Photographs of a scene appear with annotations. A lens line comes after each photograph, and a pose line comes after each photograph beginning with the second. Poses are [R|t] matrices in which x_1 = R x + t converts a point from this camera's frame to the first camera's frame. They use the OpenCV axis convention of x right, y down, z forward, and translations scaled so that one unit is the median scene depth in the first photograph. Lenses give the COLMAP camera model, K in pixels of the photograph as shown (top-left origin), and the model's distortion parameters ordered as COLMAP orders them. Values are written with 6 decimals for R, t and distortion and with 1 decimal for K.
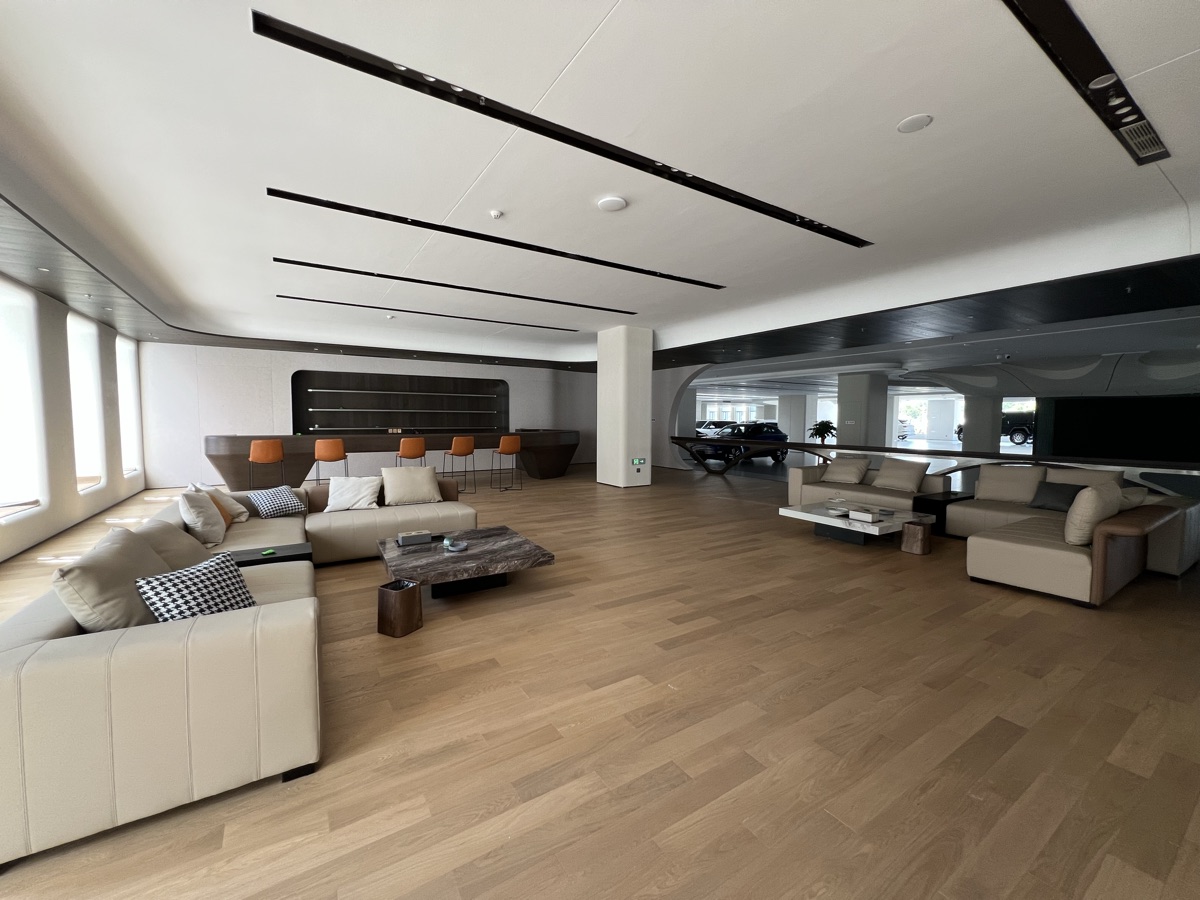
lens RADIAL K [[481.5, 0, 600.0], [0, 481.5, 446.7], [0, 0, 1]] dist [-0.000507, 0.000433]
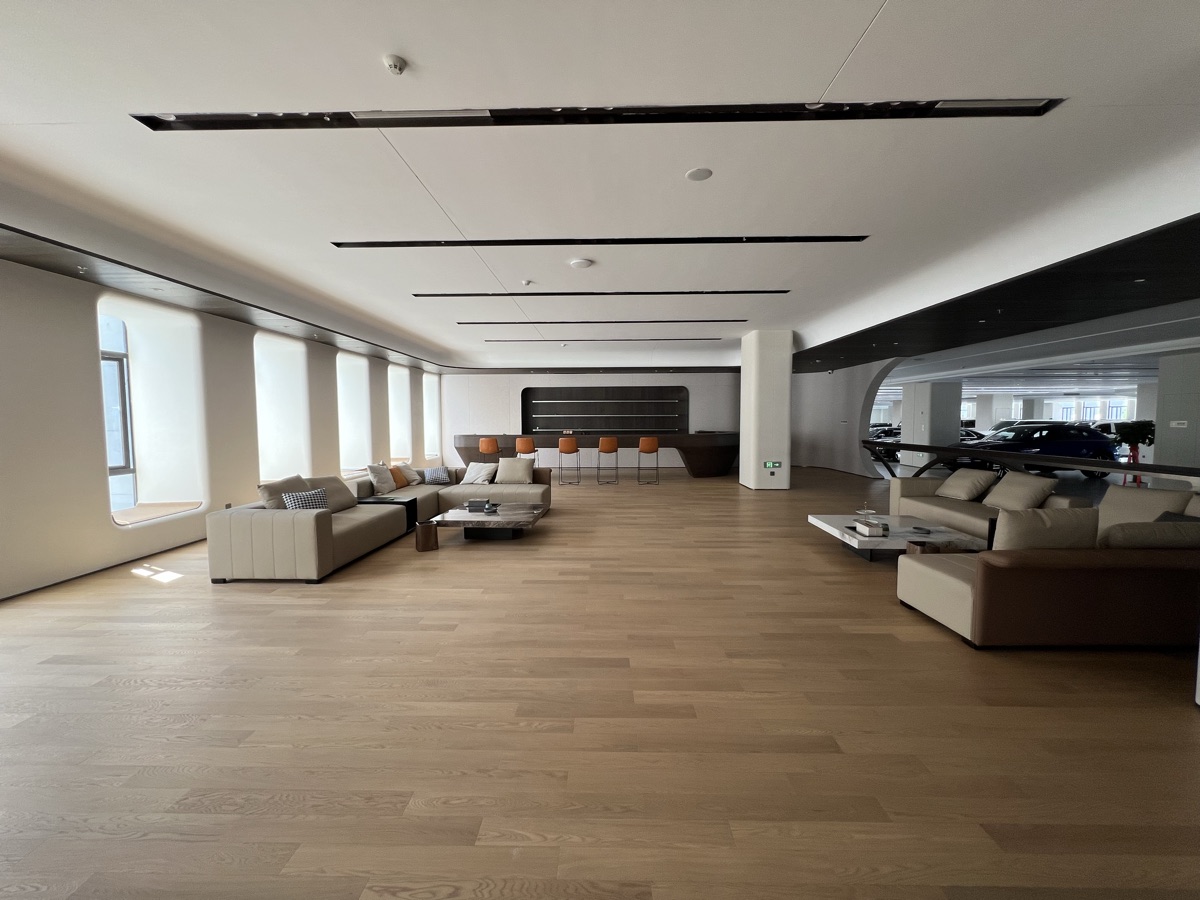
lens RADIAL K [[482.5, 0, 599.4], [0, 482.5, 449.0], [0, 0, 1]] dist [0.001149, -0.000031]
pose [[0.830823, 0.027188, -0.555872, 0.394654], [-0.024600, 0.999624, 0.012124, -0.005650], [0.555993, 0.003602, 0.831179, -0.036084]]
